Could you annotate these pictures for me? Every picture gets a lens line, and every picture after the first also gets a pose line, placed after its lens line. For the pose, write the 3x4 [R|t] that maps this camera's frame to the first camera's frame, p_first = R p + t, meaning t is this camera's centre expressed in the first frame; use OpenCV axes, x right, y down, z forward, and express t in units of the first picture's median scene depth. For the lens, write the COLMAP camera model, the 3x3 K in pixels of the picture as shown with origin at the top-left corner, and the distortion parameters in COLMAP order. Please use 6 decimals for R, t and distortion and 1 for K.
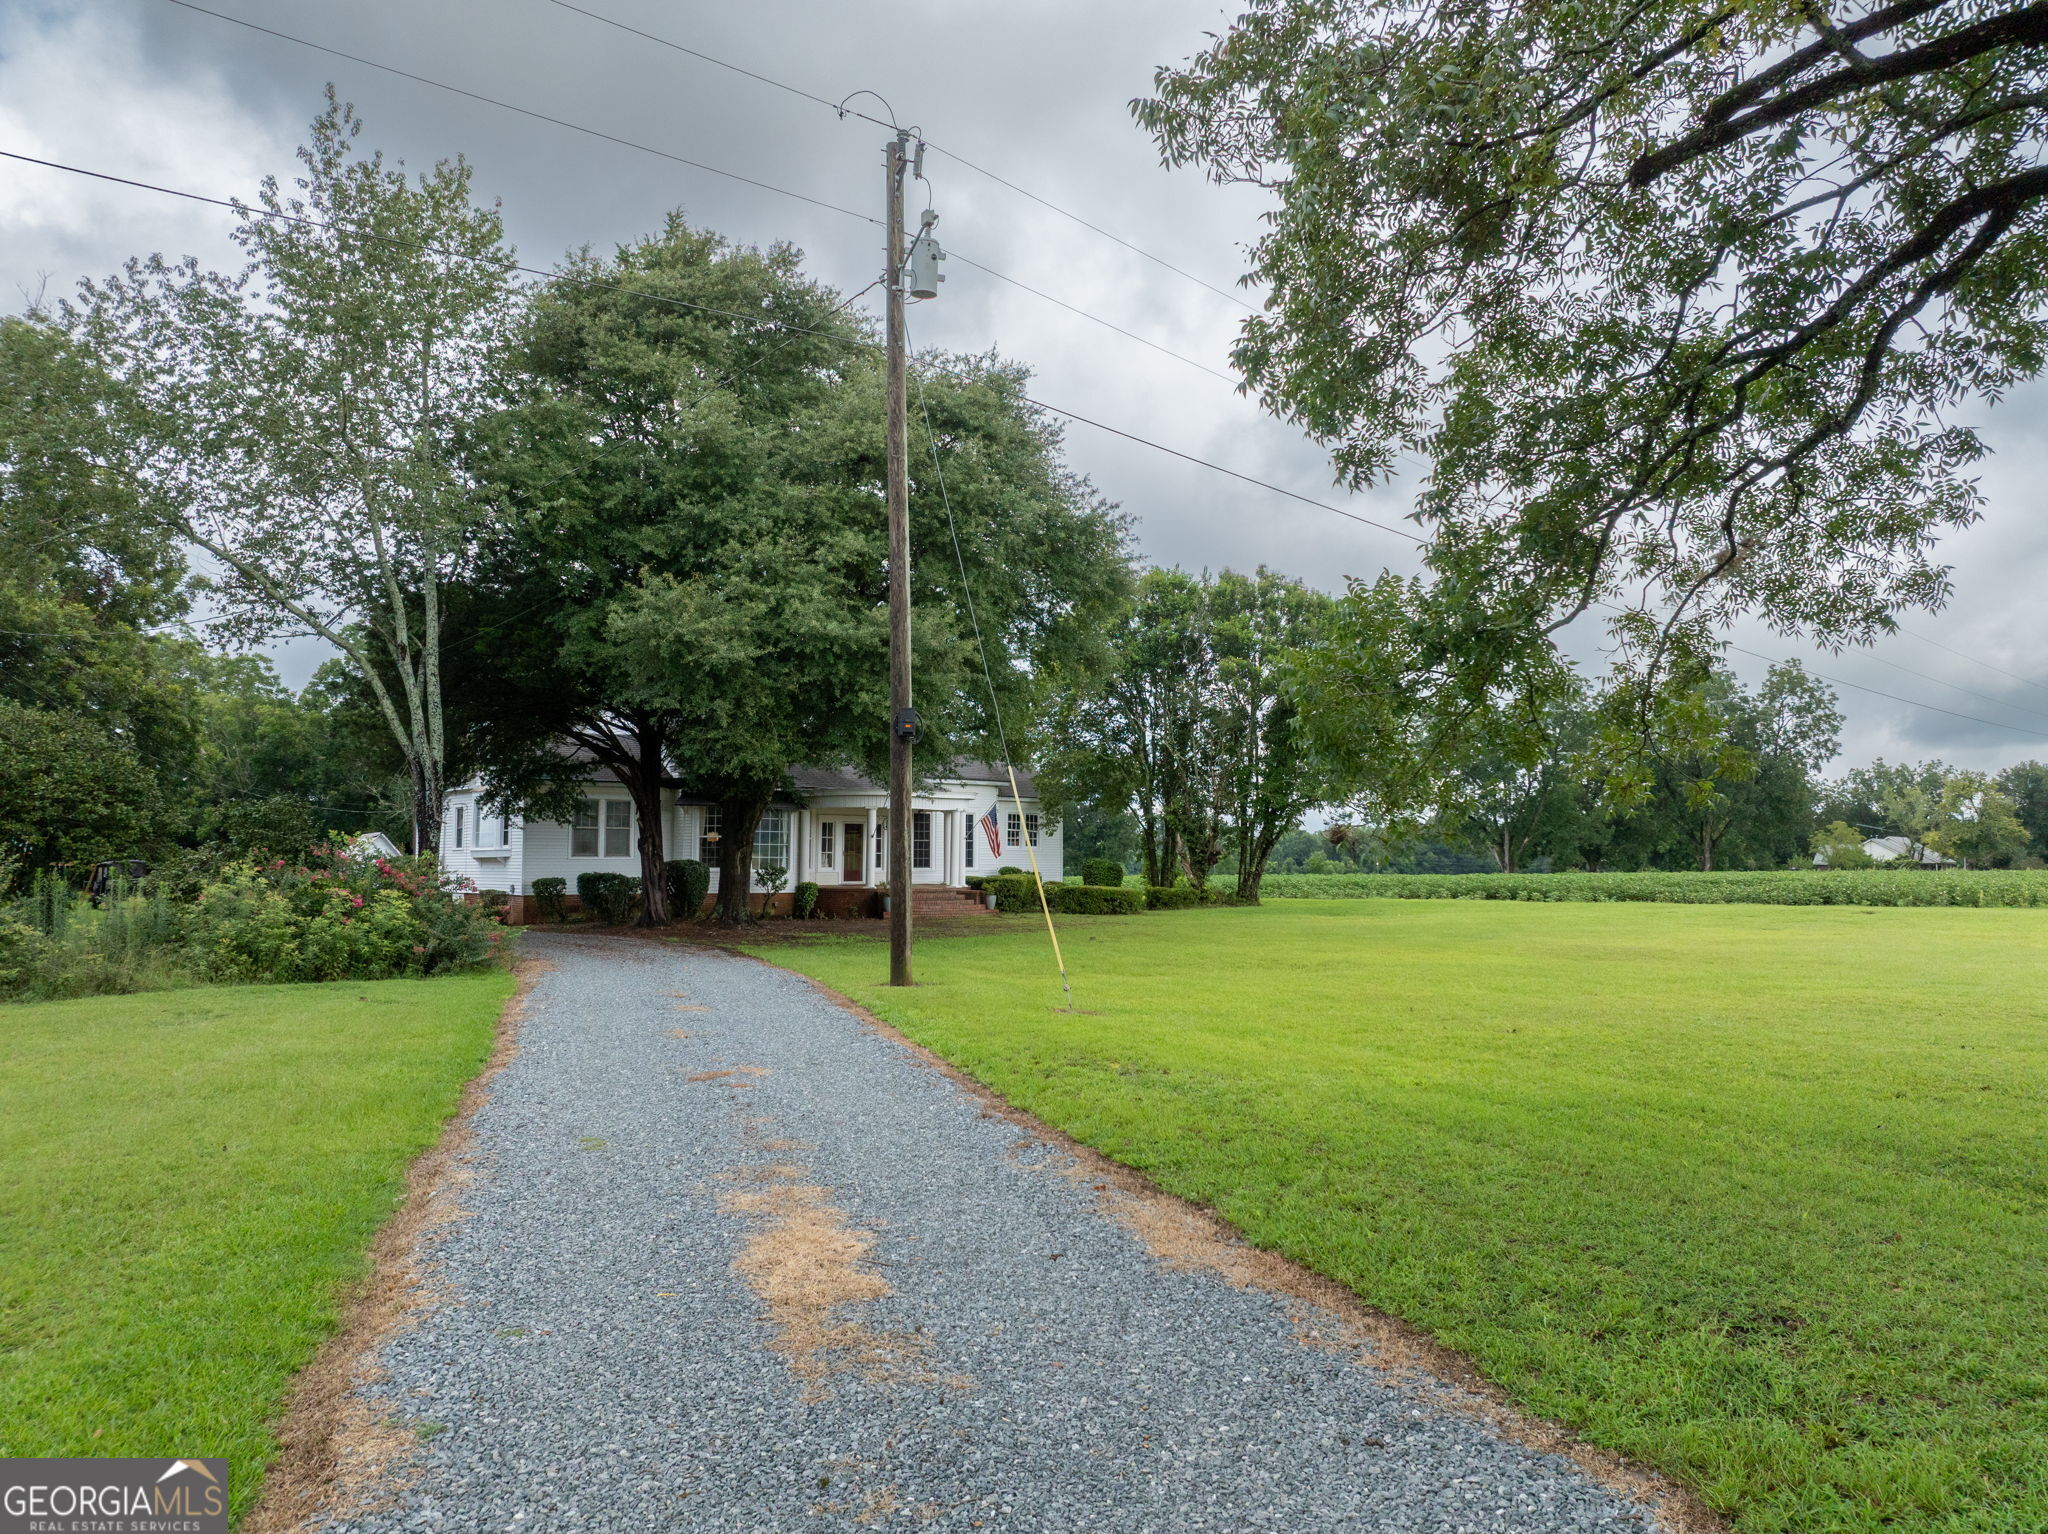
lens RADIAL K [[1441.5, 0, 1023.3], [0, 1441.5, 776.0], [0, 0, 1]] dist [-0.037572, -0.001289]
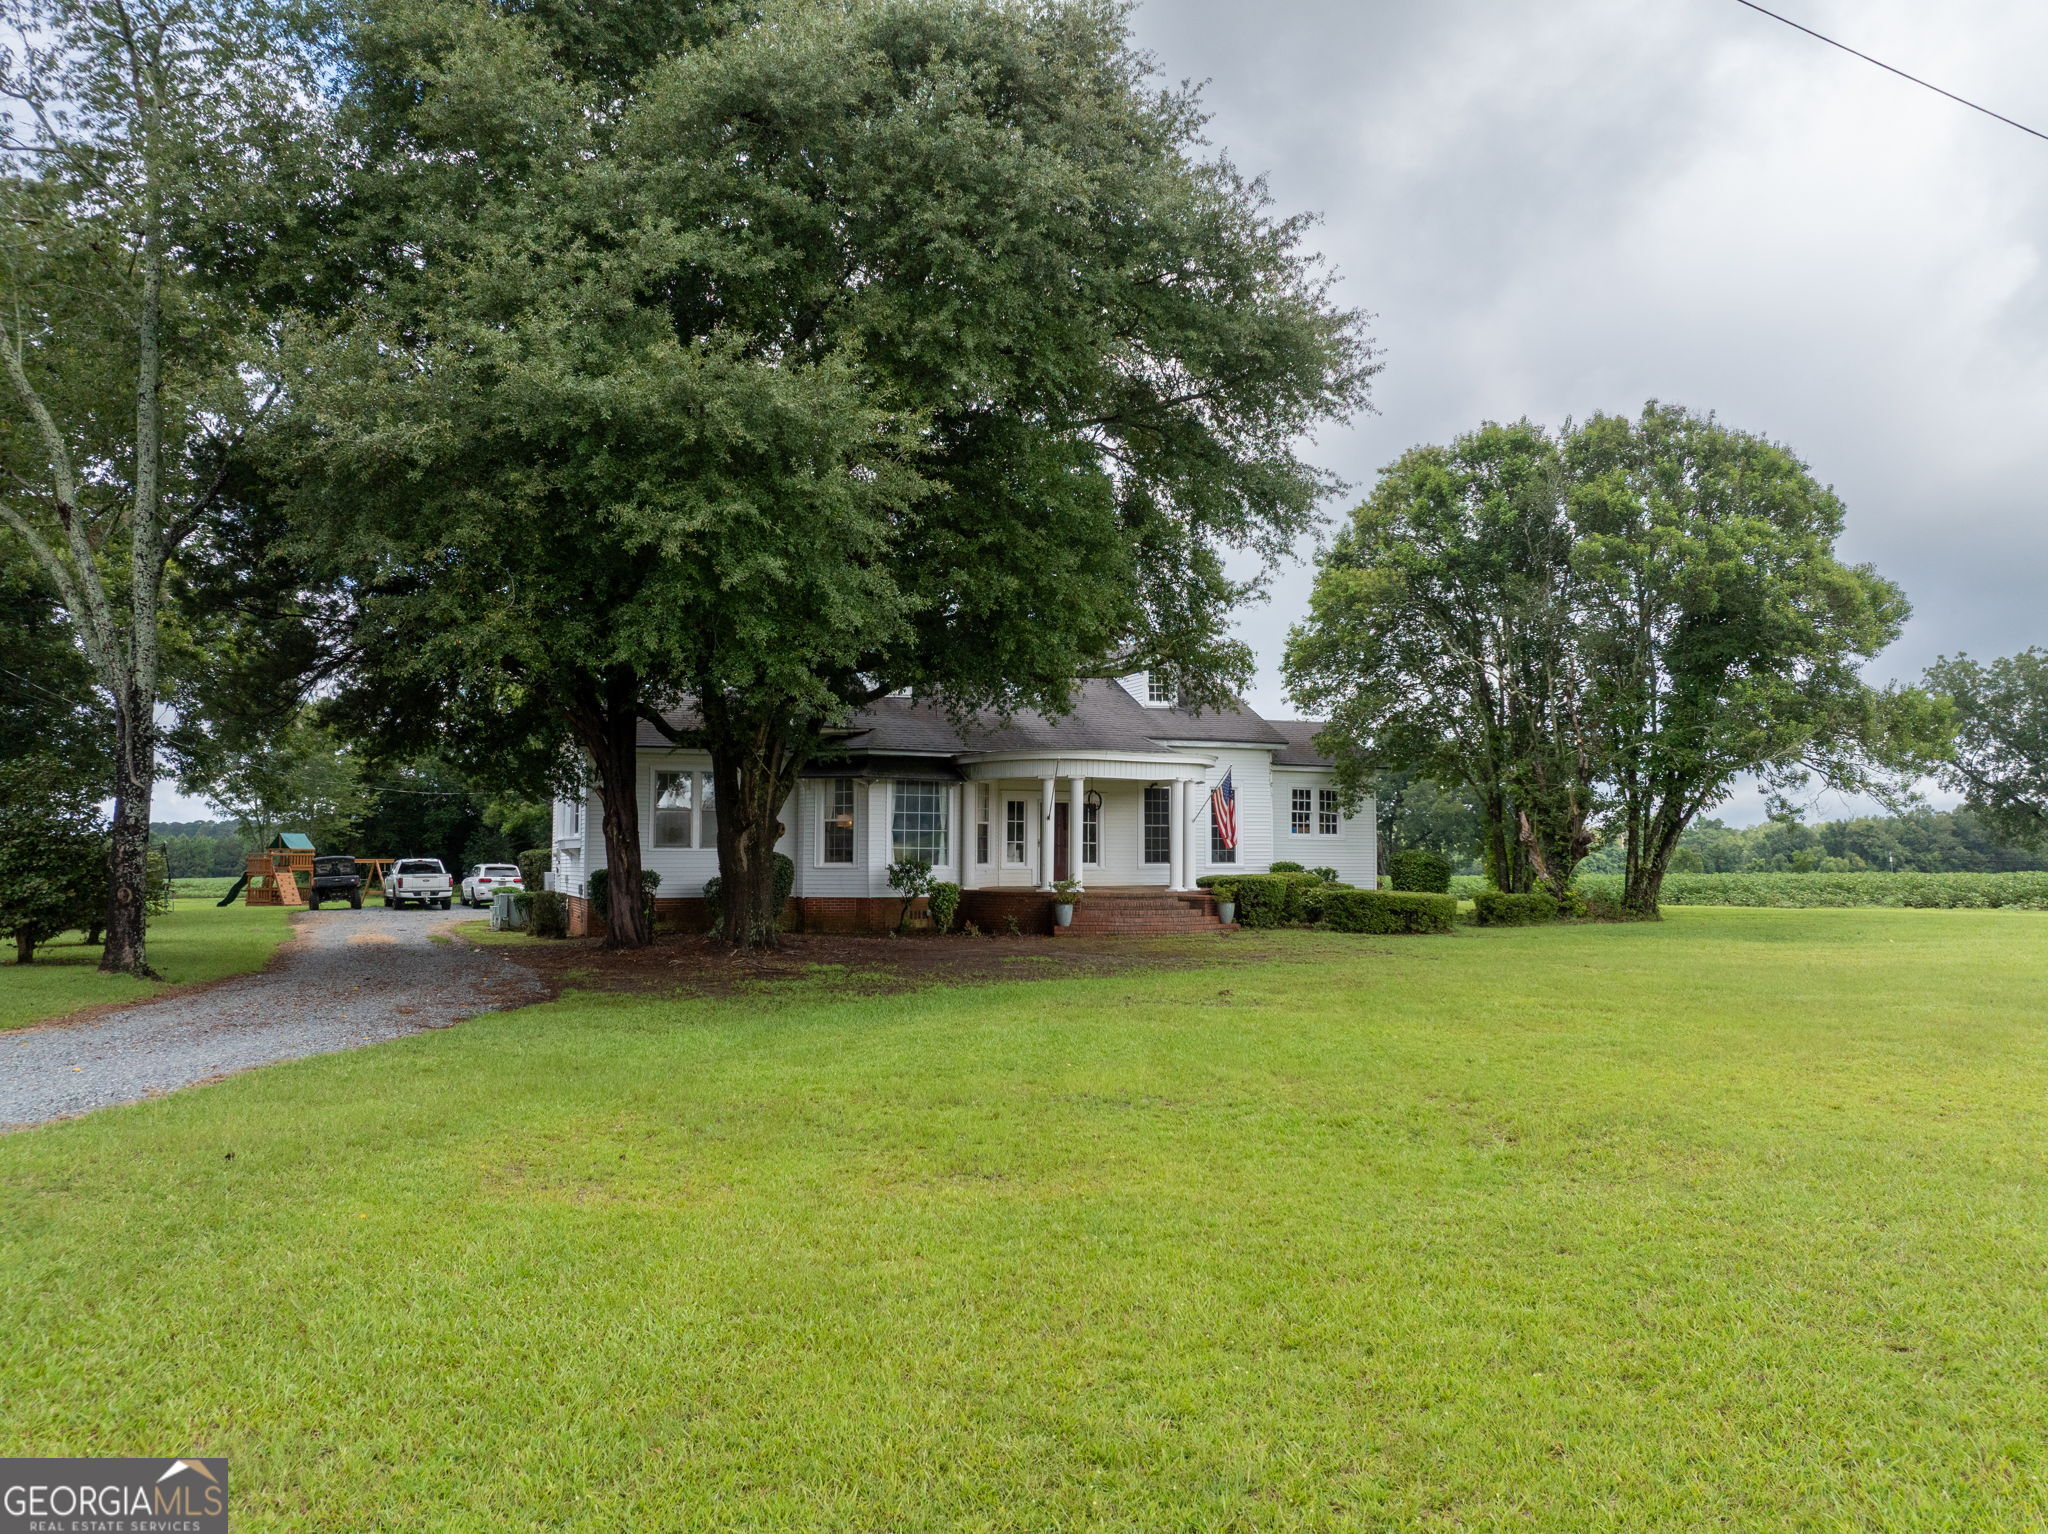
lens RADIAL K [[1441.5, 0, 1020.5], [0, 1441.5, 775.5], [0, 0, 1]] dist [-0.037572, -0.001289]
pose [[0.952339, -0.018806, -0.304462, 0.091676], [0.018959, 0.999817, -0.002453, 0.021483], [0.304452, -0.003437, 0.952521, 0.310118]]
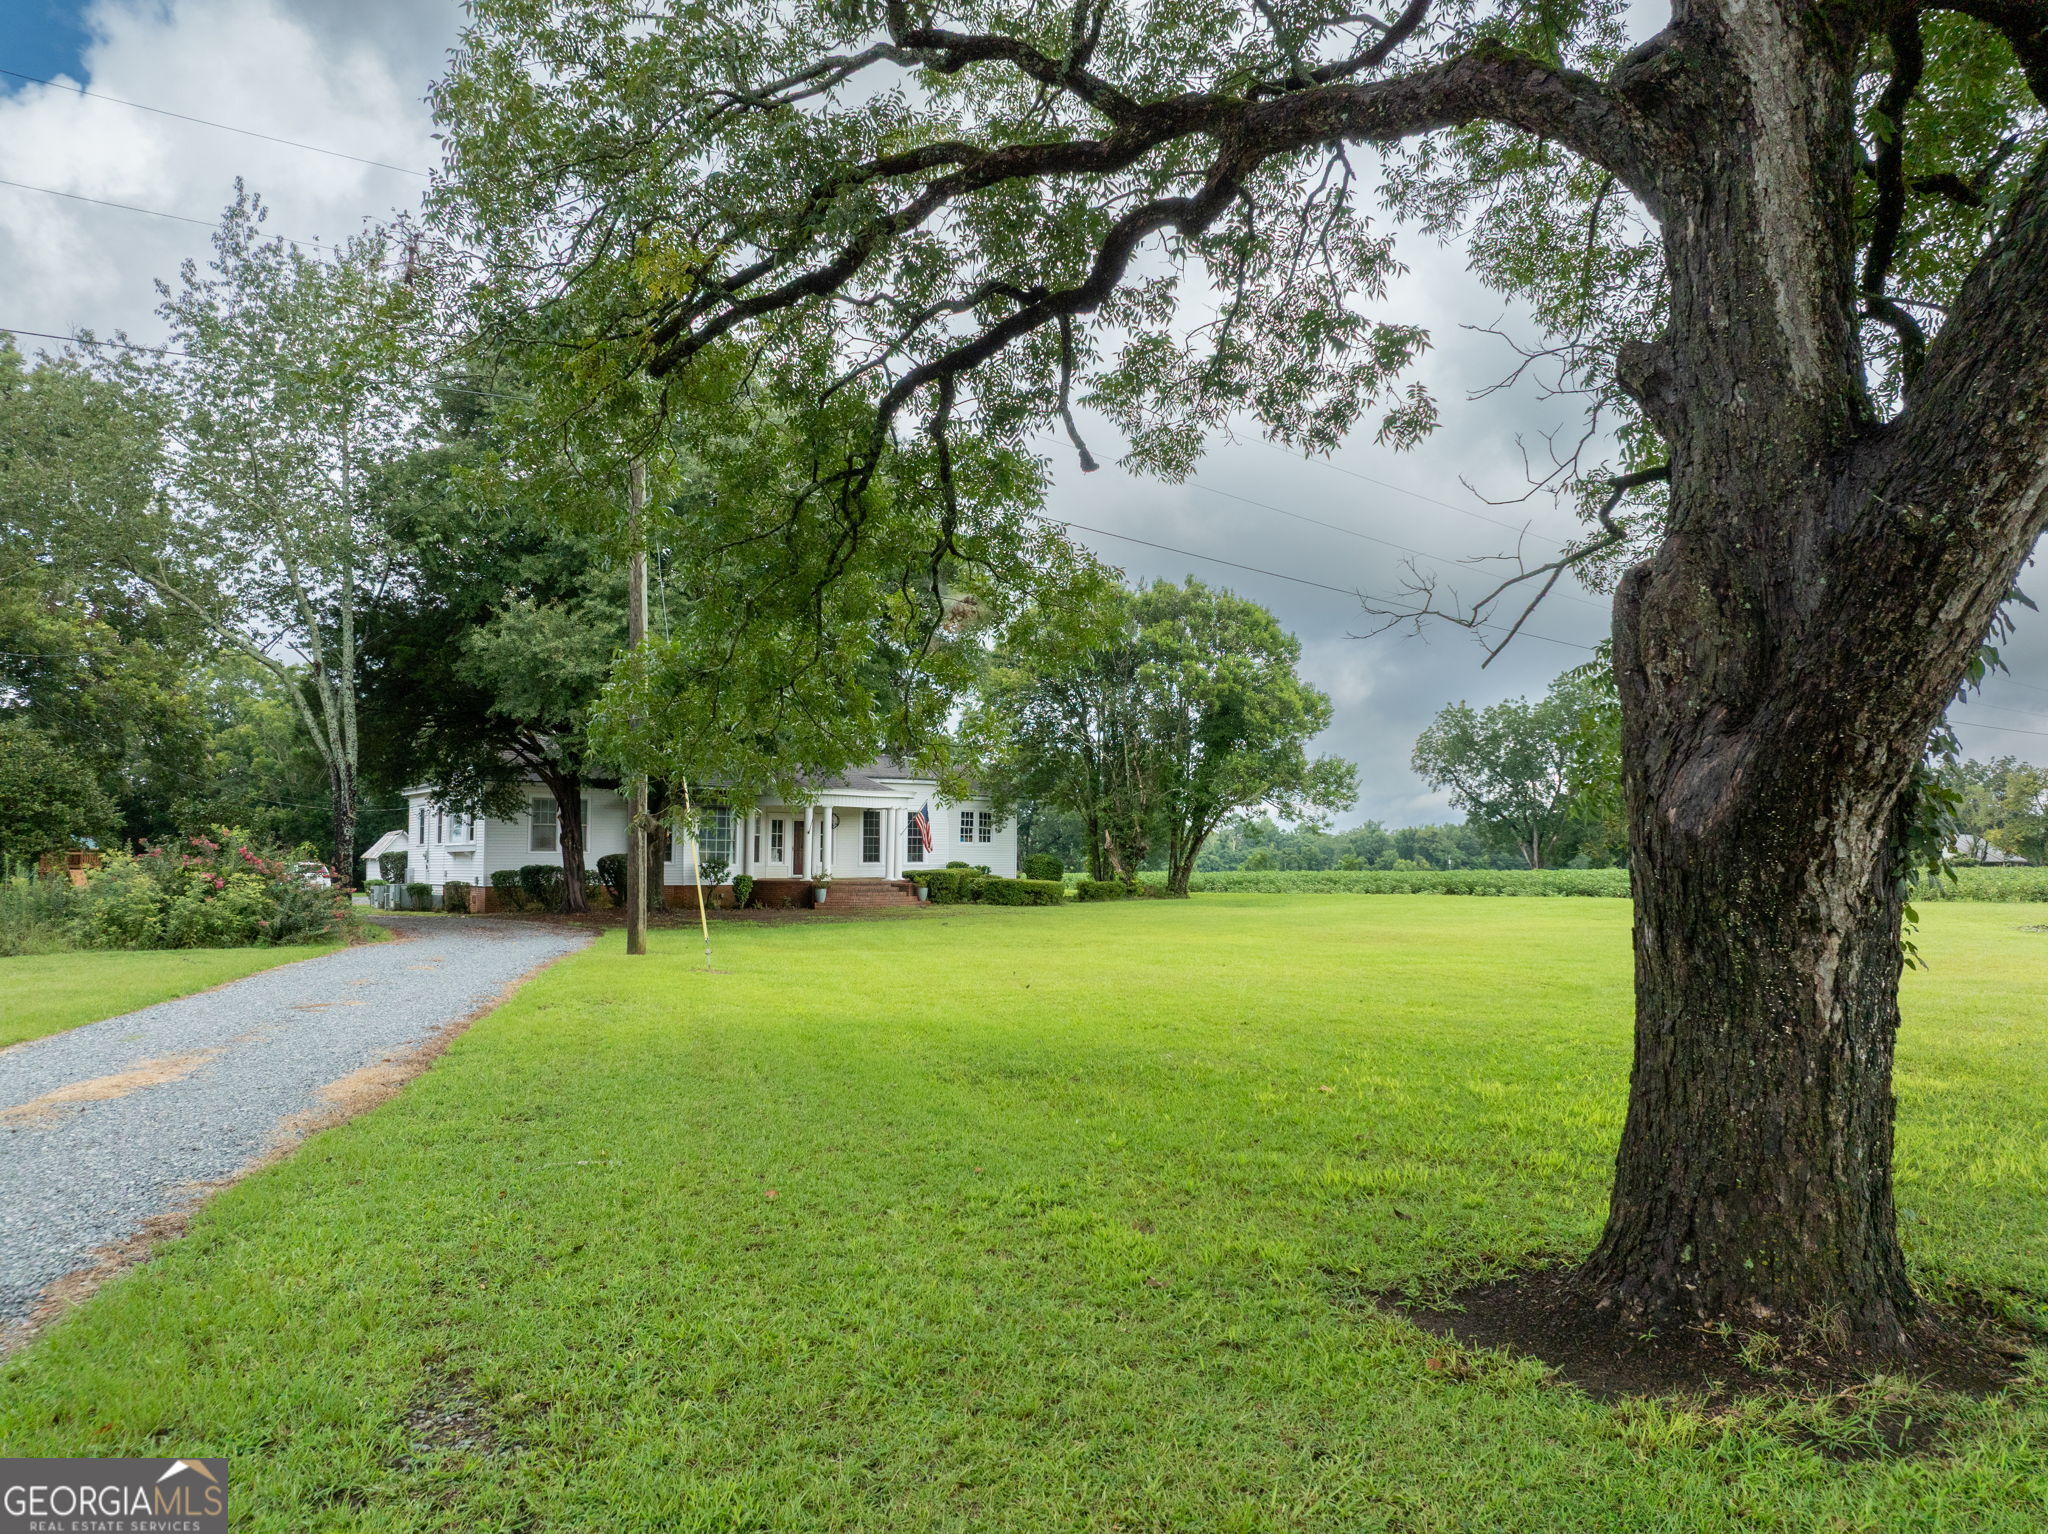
lens RADIAL K [[1441.5, 0, 1031.7], [0, 1441.5, 775.9], [0, 0, 1]] dist [-0.037572, -0.001289]
pose [[0.998385, -0.003469, -0.056696, 0.116415], [0.003473, 0.999994, -0.000022, 0.000337], [0.056696, -0.000175, 0.998391, -0.060565]]
